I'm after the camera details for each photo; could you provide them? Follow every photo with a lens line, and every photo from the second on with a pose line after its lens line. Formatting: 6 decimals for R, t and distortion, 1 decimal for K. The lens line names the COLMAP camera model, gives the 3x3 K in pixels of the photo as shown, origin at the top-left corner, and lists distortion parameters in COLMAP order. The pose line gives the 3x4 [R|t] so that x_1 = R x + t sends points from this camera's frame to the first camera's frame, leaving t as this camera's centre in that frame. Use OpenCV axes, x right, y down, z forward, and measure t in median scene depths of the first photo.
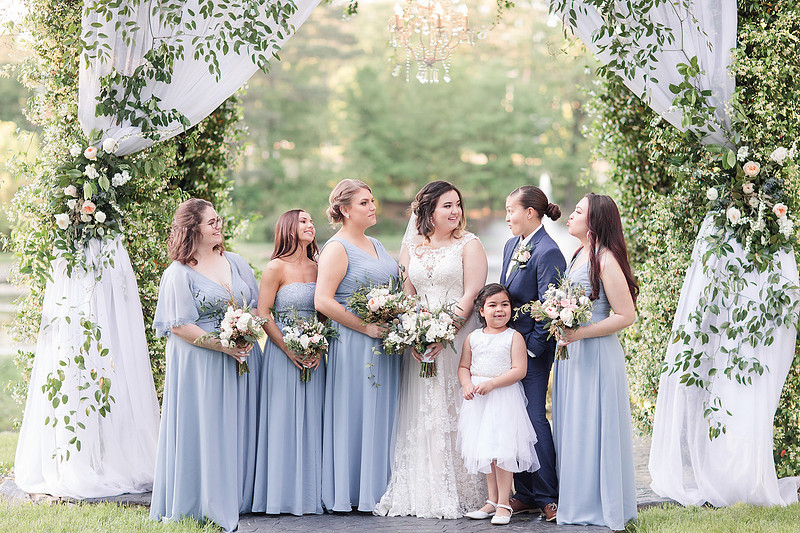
lens RADIAL K [[2395.0, 0, 399.4], [0, 2395.0, 328.6], [0, 0, 1]] dist [0.043270, 0.281956]
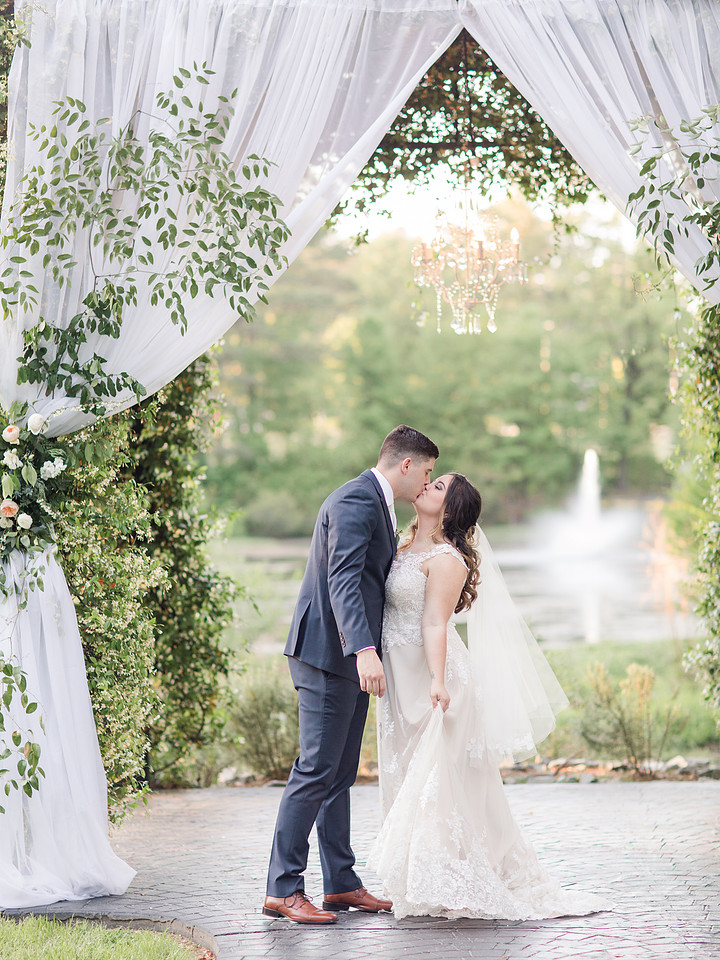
lens RADIAL K [[2865.9, 0, 343.7], [0, 2865.9, 526.9], [0, 0, 1]] dist [0.017492, 0.057575]
pose [[0.999719, -0.010878, -0.021053, -0.009110], [0.010096, 0.999269, -0.036884, -0.011540], [0.021439, 0.036661, 0.999098, 0.128567]]
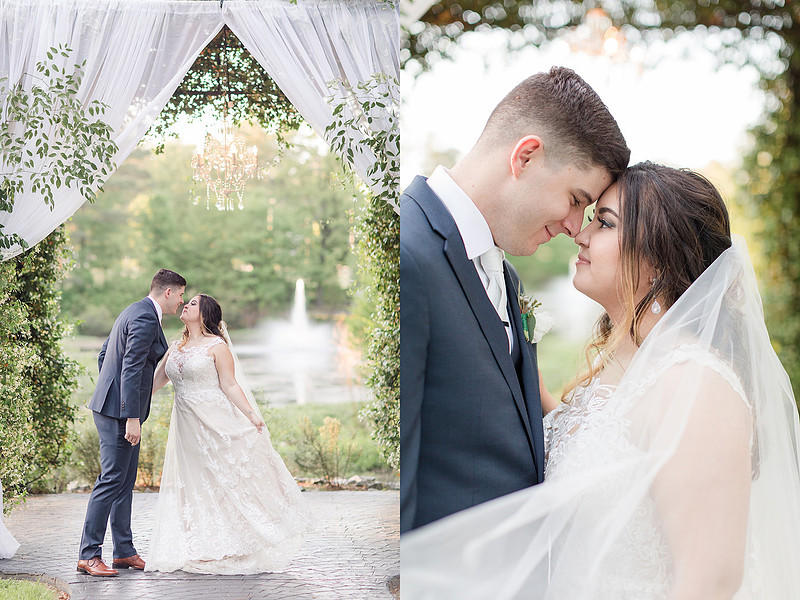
lens RADIAL K [[1858.0, 0, 170.7], [0, 1858.0, 242.2], [0, 0, 1]] dist [0.060628, -0.140949]
pose [[0.999982, -0.005272, -0.002965, -0.014227], [0.005006, 0.996508, -0.083348, -0.010383], [0.003394, 0.083332, 0.996516, 0.083968]]
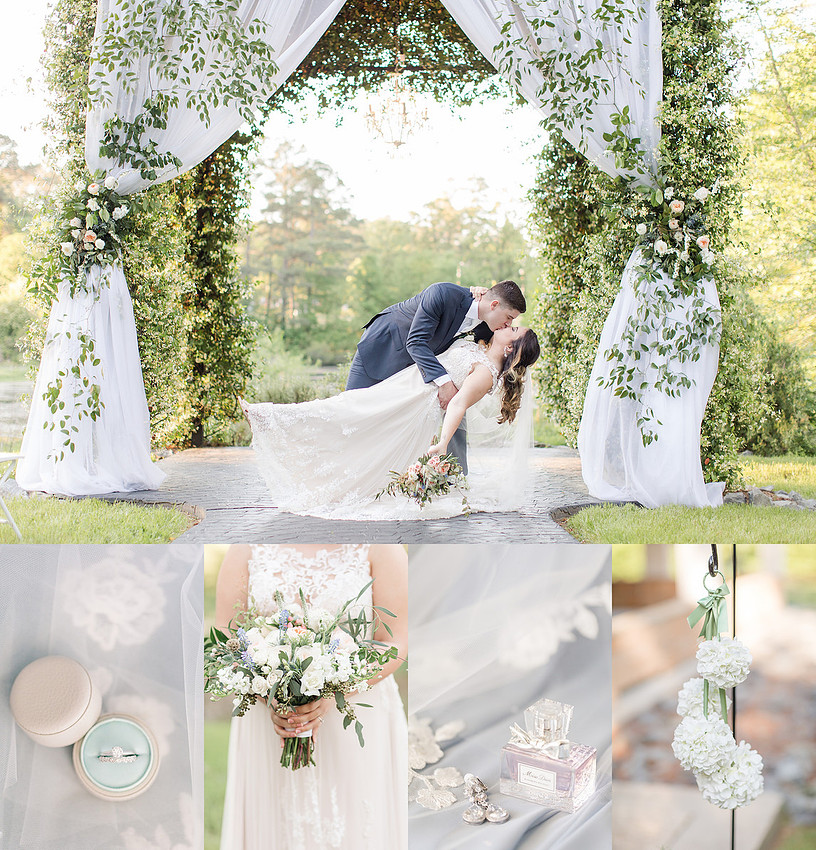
lens RADIAL K [[1353.1, 0, 405.5], [0, 1353.1, 300.6], [0, 0, 1]] dist [0.032364, -0.025584]
pose [[0.999905, 0.011641, 0.007332, 0.014683], [-0.010837, 0.994773, -0.101535, 0.042783], [-0.008476, 0.101446, 0.994805, 0.364001]]
